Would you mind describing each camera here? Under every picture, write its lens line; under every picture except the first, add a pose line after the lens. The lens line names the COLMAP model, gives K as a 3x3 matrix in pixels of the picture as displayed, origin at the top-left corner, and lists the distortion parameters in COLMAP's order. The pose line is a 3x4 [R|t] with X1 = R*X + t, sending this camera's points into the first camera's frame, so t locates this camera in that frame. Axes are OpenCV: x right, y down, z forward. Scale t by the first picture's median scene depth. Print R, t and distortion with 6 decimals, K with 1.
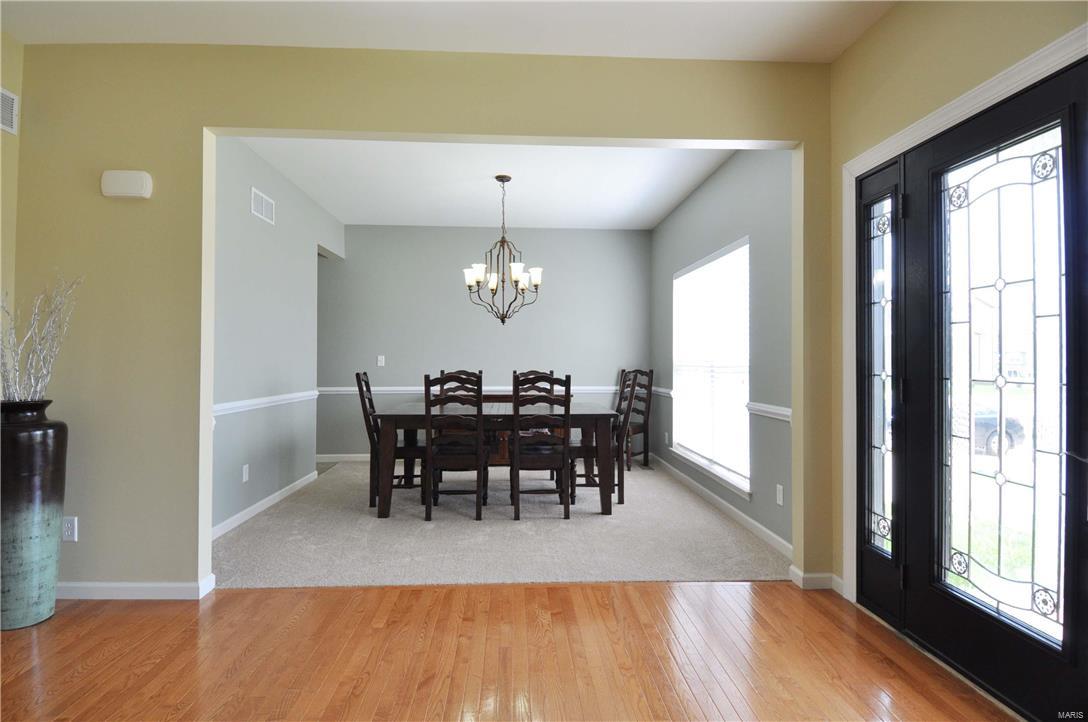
lens RADIAL K [[568.2, 0, 550.5], [0, 568.2, 358.1], [0, 0, 1]] dist [0.018862, -0.023682]
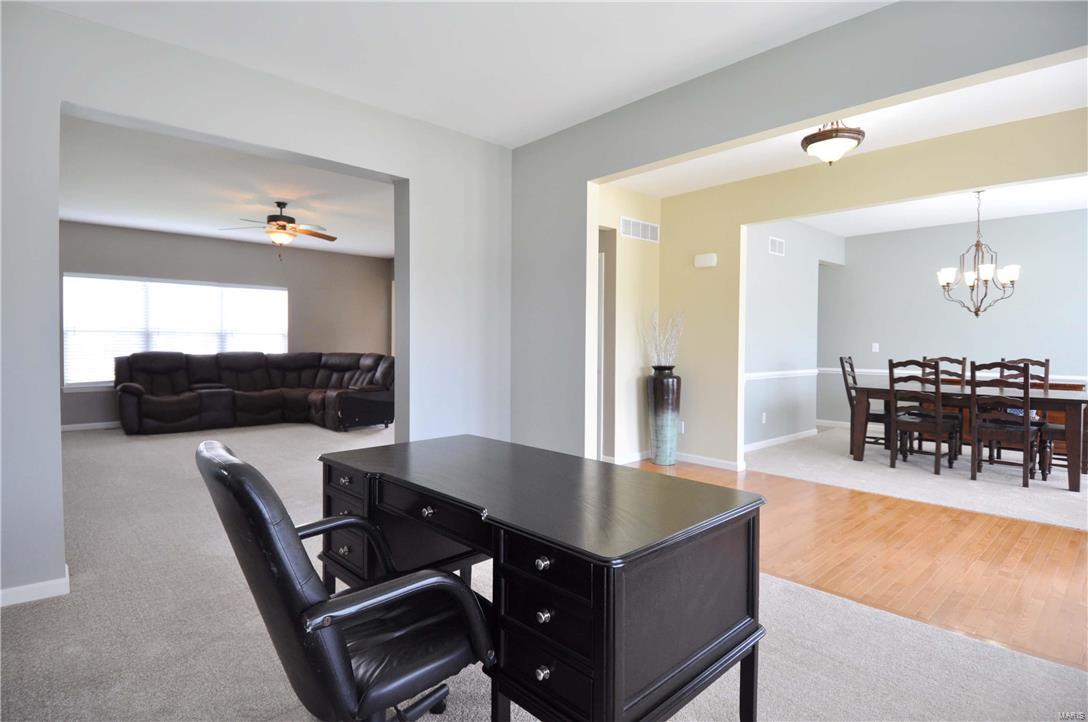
lens RADIAL K [[568.2, 0, 537.0], [0, 568.2, 355.6], [0, 0, 1]] dist [0.018862, -0.023682]
pose [[0.625688, 0.019694, -0.779825, 0.273351], [-0.001062, 0.999702, 0.024395, -0.009936], [0.780073, -0.014436, 0.625522, -0.431958]]
